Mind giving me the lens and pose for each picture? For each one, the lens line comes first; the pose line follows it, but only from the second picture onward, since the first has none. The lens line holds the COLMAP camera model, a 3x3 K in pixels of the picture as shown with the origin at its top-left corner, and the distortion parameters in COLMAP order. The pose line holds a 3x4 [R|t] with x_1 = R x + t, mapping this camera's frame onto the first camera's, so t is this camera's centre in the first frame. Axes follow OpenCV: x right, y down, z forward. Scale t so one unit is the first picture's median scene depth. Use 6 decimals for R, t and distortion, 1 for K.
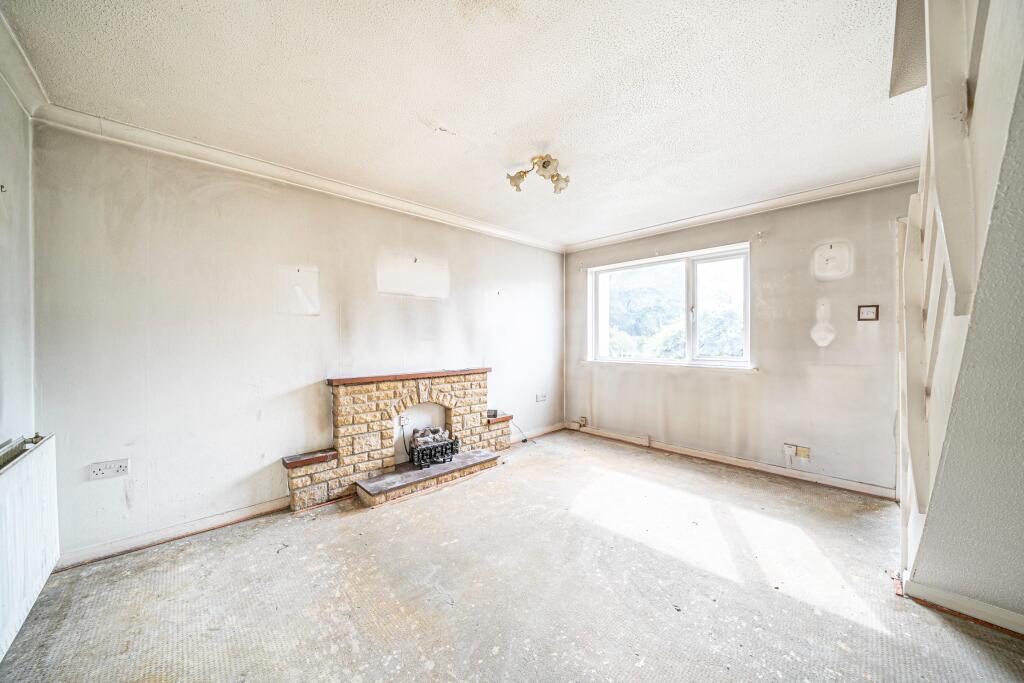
lens RADIAL K [[351.5, 0, 509.6], [0, 351.5, 340.7], [0, 0, 1]] dist [-0.027474, 0.003496]
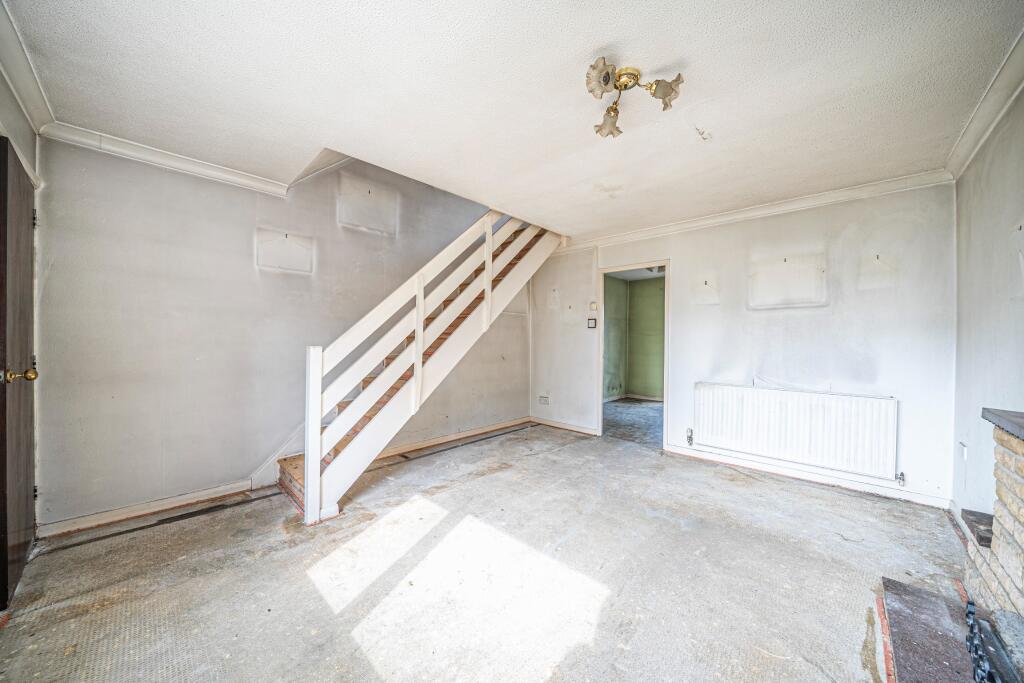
lens RADIAL K [[351.5, 0, 509.6], [0, 351.5, 340.7], [0, 0, 1]] dist [-0.027474, 0.003496]
pose [[-0.998715, -0.003372, -0.050569, 0.278290], [-0.003930, 0.999933, 0.010933, -0.004934], [0.050529, 0.011118, -0.998661, 1.319003]]
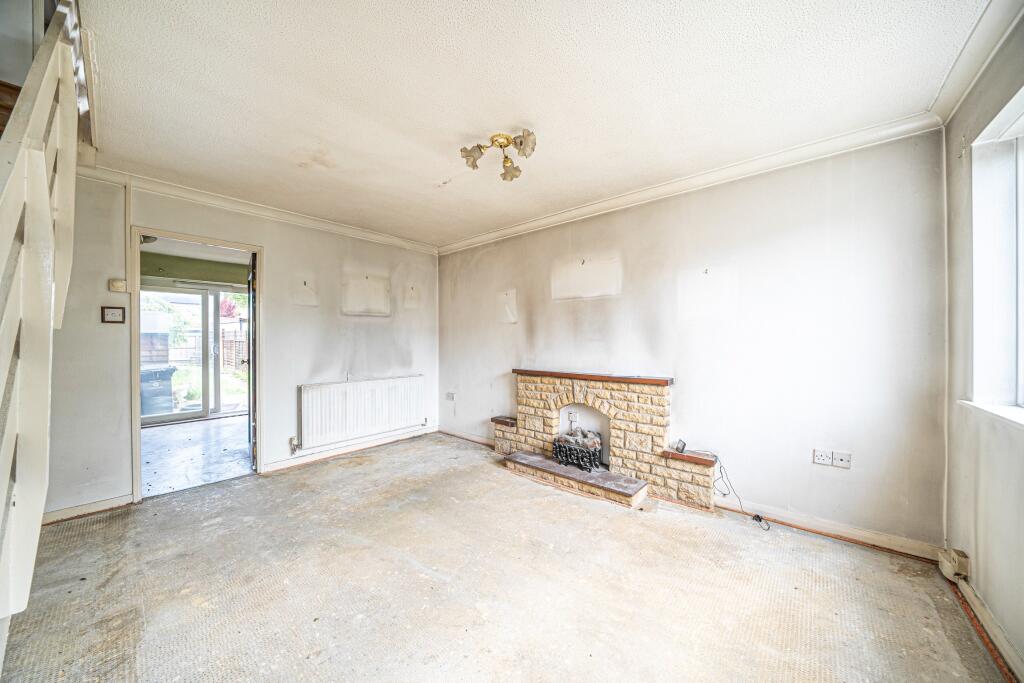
lens RADIAL K [[351.5, 0, 509.6], [0, 351.5, 340.7], [0, 0, 1]] dist [-0.027474, 0.003496]
pose [[0.095104, 0.006092, -0.995449, 0.769911], [-0.003177, 0.999978, 0.005816, -0.008670], [0.995462, 0.002609, 0.095121, 0.740894]]
